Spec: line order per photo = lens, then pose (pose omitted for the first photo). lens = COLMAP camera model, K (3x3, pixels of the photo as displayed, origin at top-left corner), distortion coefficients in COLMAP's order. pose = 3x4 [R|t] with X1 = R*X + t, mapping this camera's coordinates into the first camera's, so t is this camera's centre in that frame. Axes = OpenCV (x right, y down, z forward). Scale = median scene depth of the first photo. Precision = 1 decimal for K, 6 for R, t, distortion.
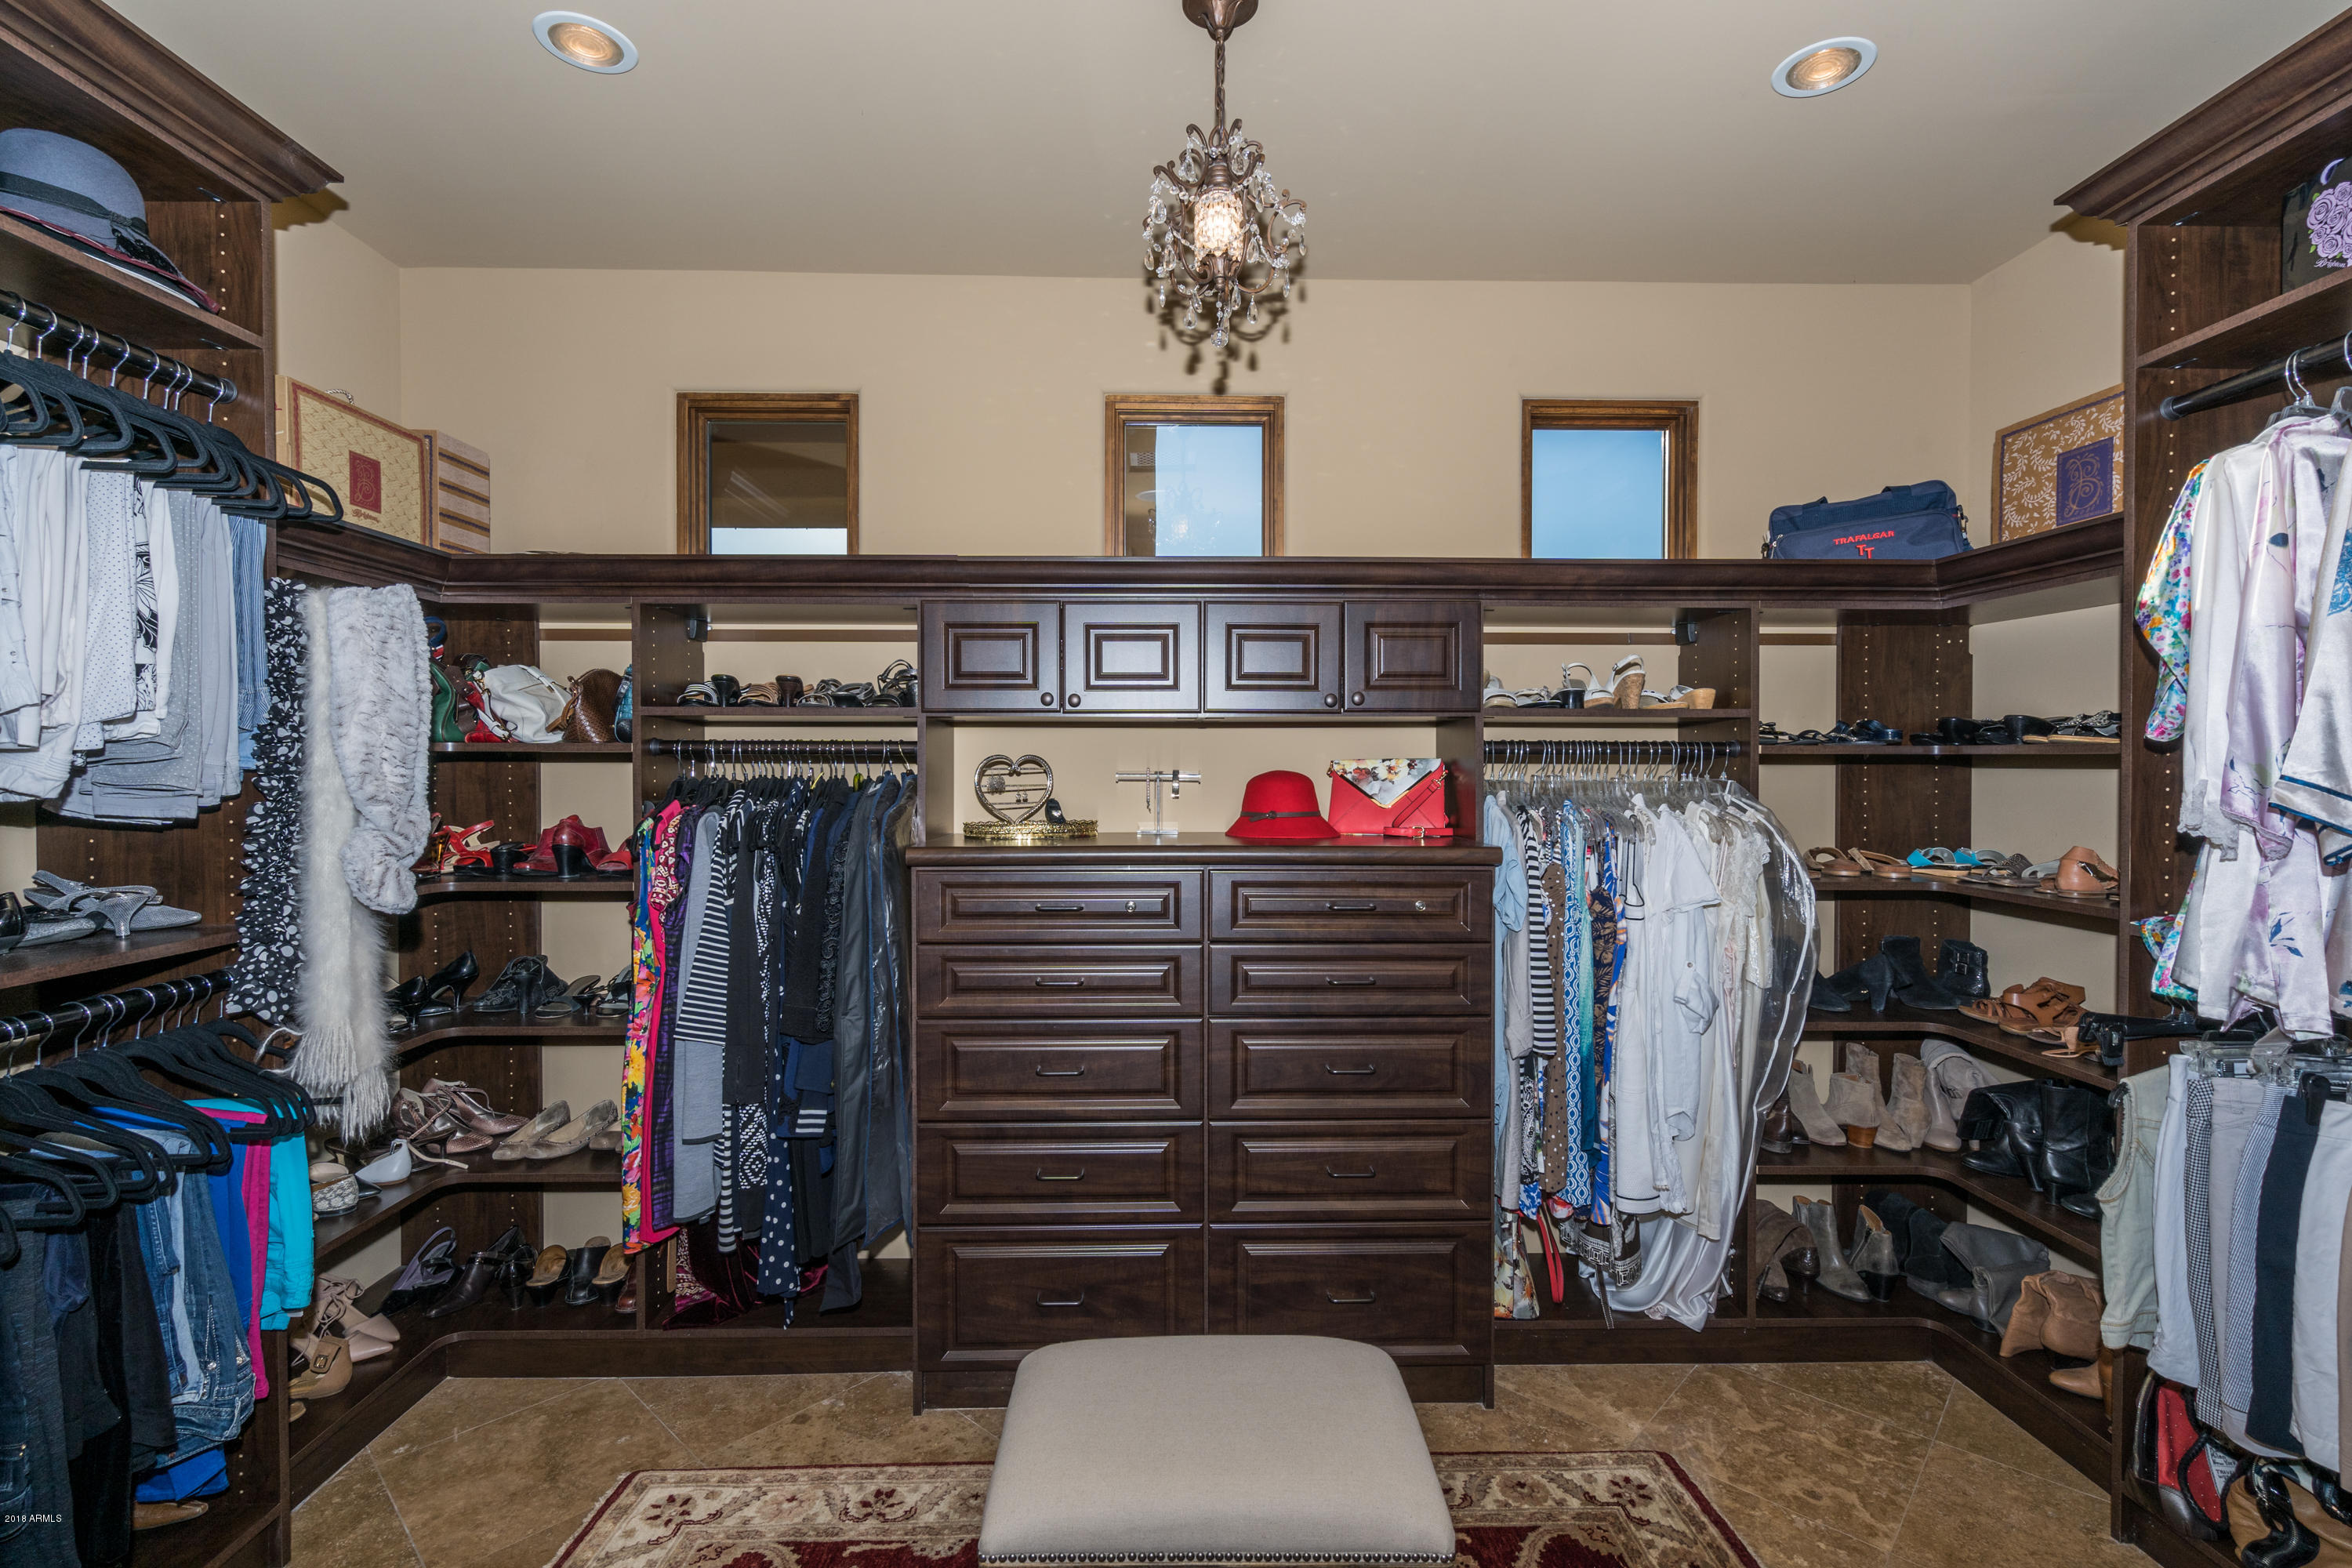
lens RADIAL K [[1076.0, 0, 1174.5], [0, 1076.0, 773.7], [0, 0, 1]] dist [-0.003372, 0.000738]
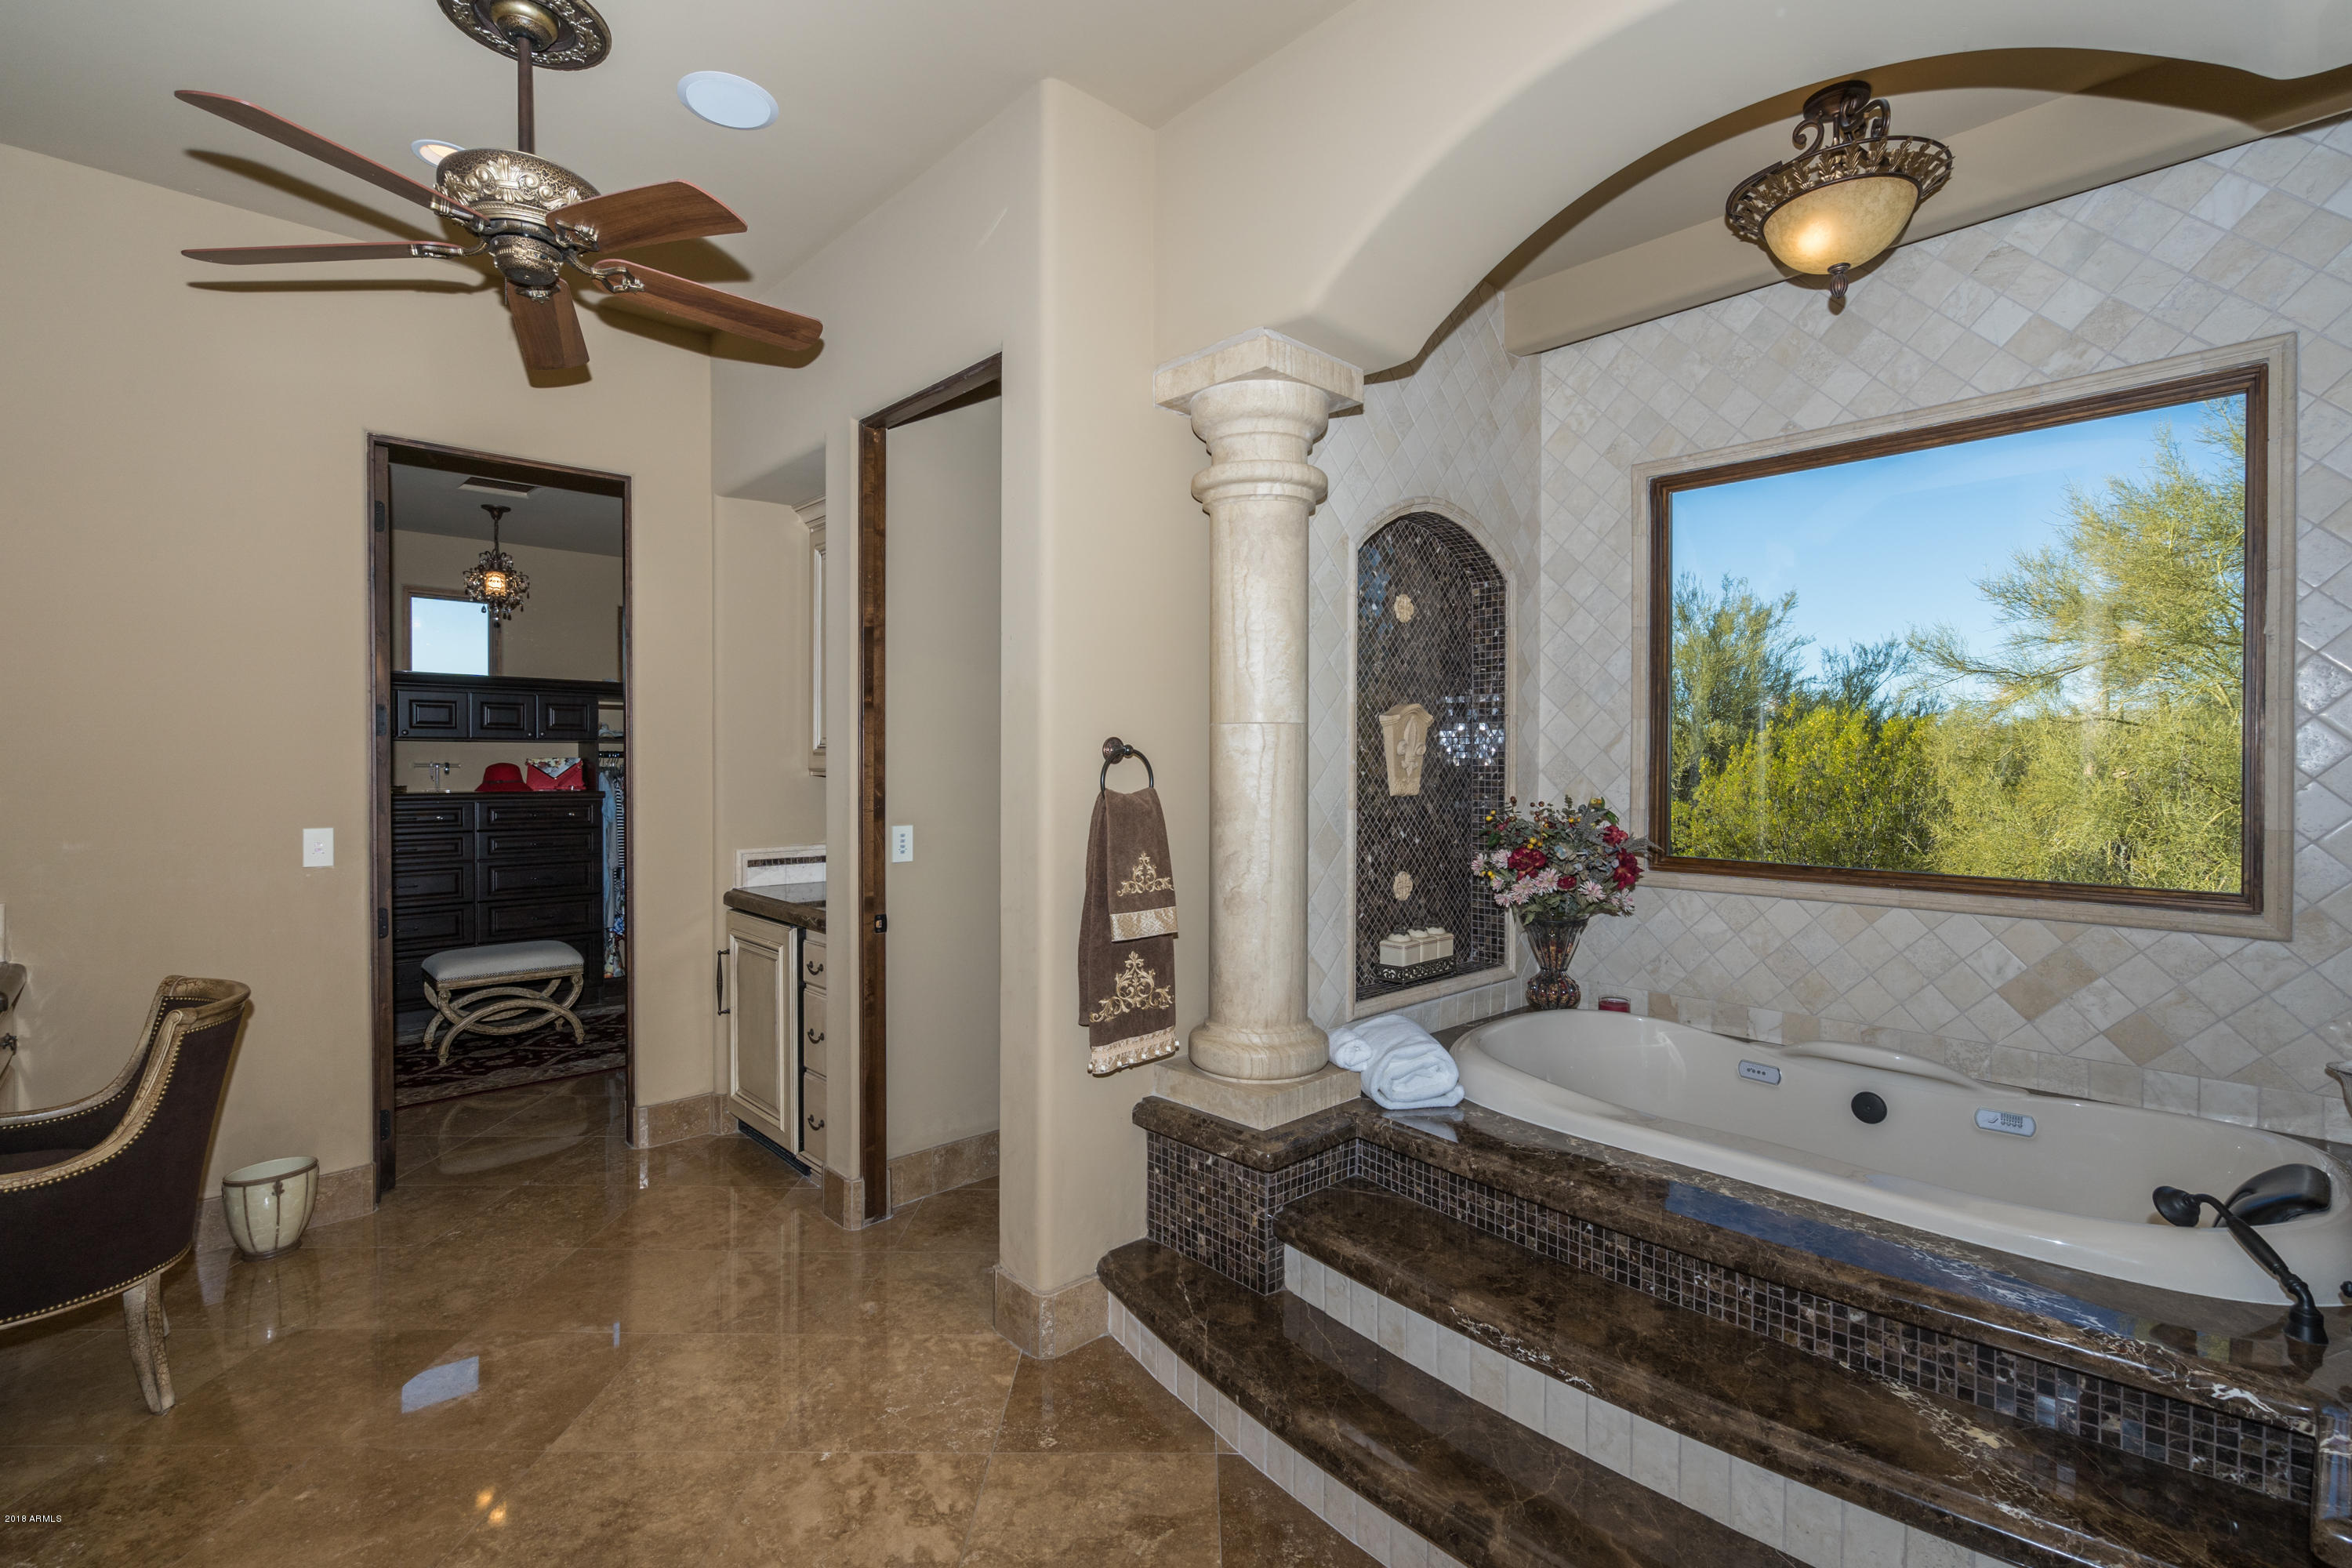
lens RADIAL K [[1076.0, 0, 1171.9], [0, 1076.0, 768.4], [0, 0, 1]] dist [-0.003372, 0.000738]
pose [[0.742522, -0.005446, 0.669799, -0.410715], [0.008571, 0.999962, -0.001372, 0.026496], [-0.669767, 0.006760, 0.742541, -1.802844]]
